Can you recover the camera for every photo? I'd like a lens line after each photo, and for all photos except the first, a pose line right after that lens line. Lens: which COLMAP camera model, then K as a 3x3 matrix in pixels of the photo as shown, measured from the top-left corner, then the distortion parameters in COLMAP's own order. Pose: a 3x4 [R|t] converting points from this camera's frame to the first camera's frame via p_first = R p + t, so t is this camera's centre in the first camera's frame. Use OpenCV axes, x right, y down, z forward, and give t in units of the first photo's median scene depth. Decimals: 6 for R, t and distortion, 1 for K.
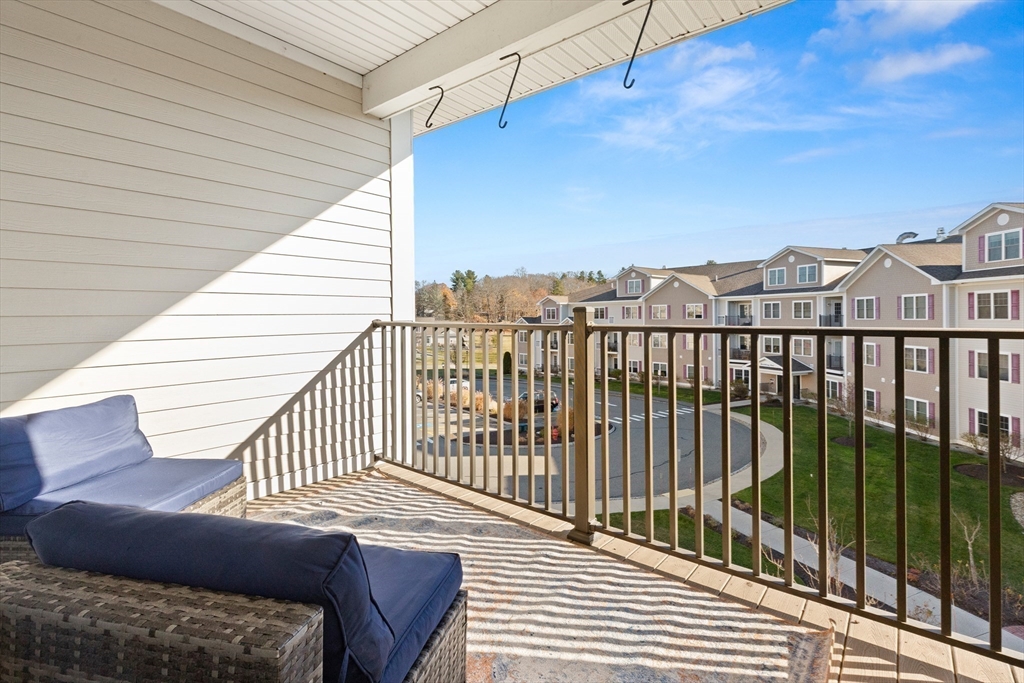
lens RADIAL K [[484.4, 0, 517.9], [0, 484.4, 321.3], [0, 0, 1]] dist [0.002175, 0.000549]
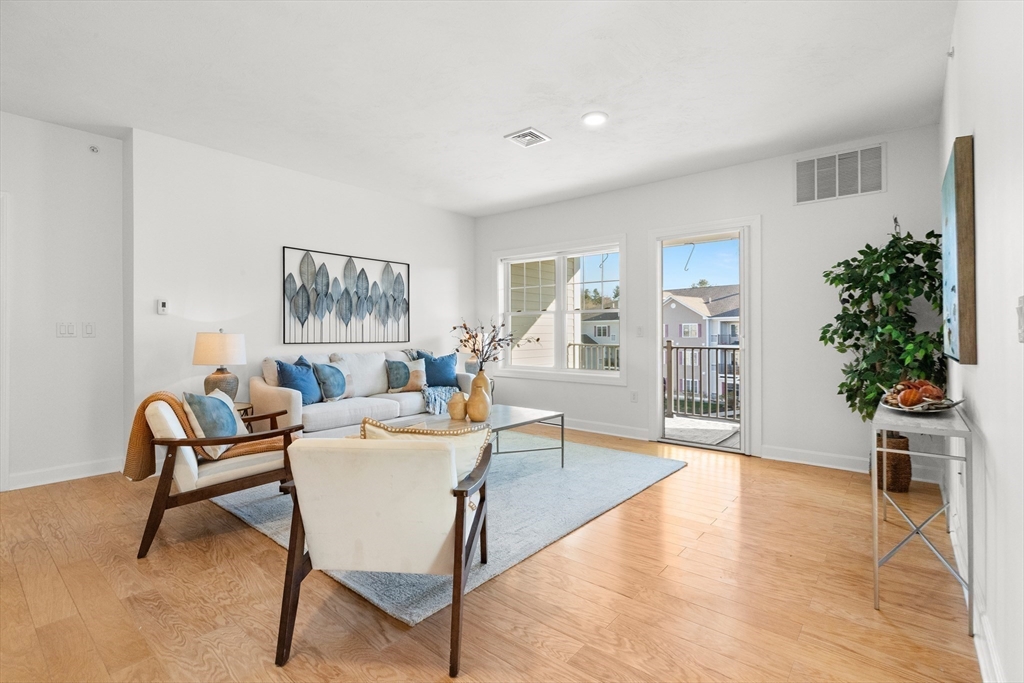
lens RADIAL K [[479.3, 0, 510.7], [0, 479.3, 334.9], [0, 0, 1]] dist [-0.012190, -0.000151]
pose [[0.999975, 0.005652, -0.004173, -0.611866], [-0.005676, 0.999967, -0.005746, -0.028415], [0.004141, 0.005770, 0.999975, -1.436611]]
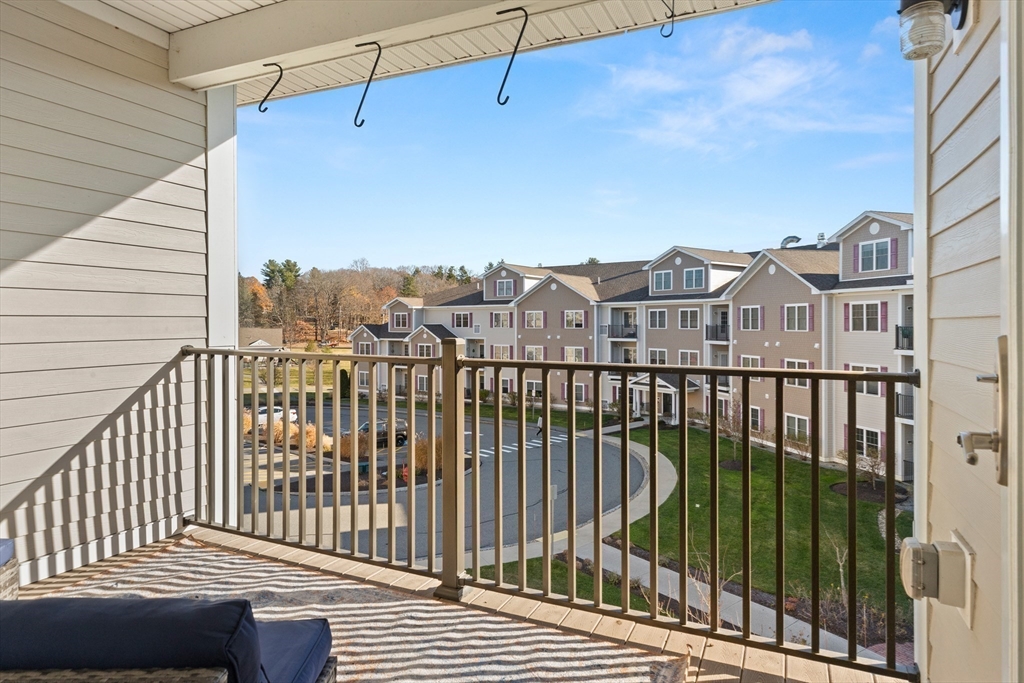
lens RADIAL K [[612.8, 0, 511.2], [0, 612.8, 329.9], [0, 0, 1]] dist [0.004264, 0.001433]
pose [[0.969649, 0.004330, 0.244463, -0.027733], [-0.004571, 0.999989, 0.000416, -0.033736], [-0.244458, -0.001521, 0.969659, -0.097841]]
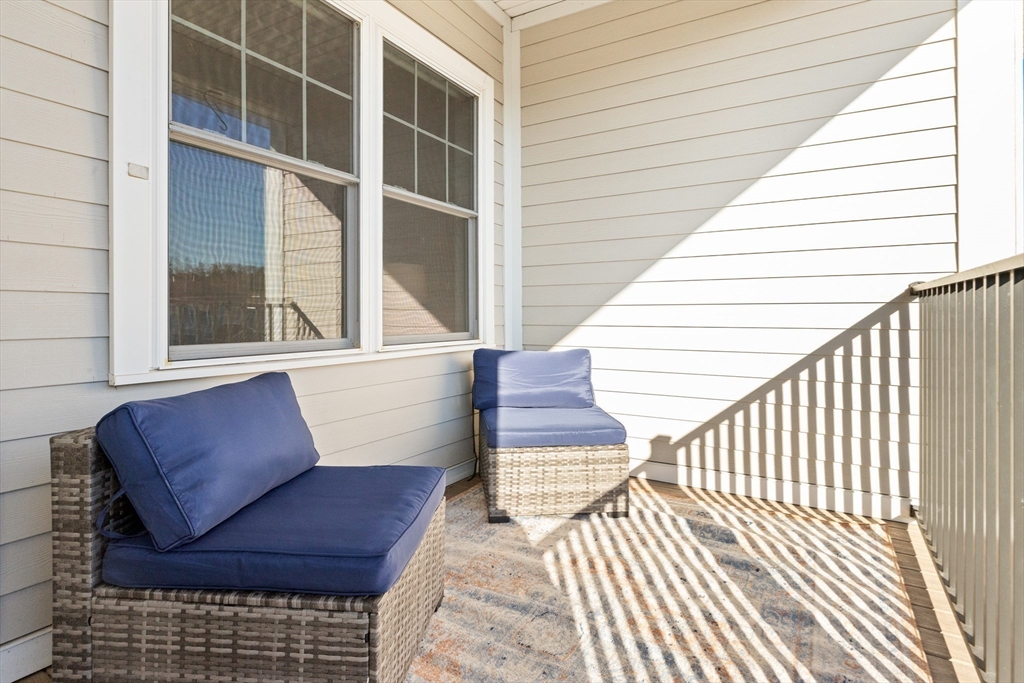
lens RADIAL K [[529.2, 0, 511.9], [0, 529.2, 312.8], [0, 0, 1]] dist [-0.000051, -0.000178]
pose [[0.145990, 0.009886, -0.989237, 0.304910], [-0.012134, 0.999893, 0.008202, 0.038078], [0.989212, 0.010806, 0.146094, 0.439345]]
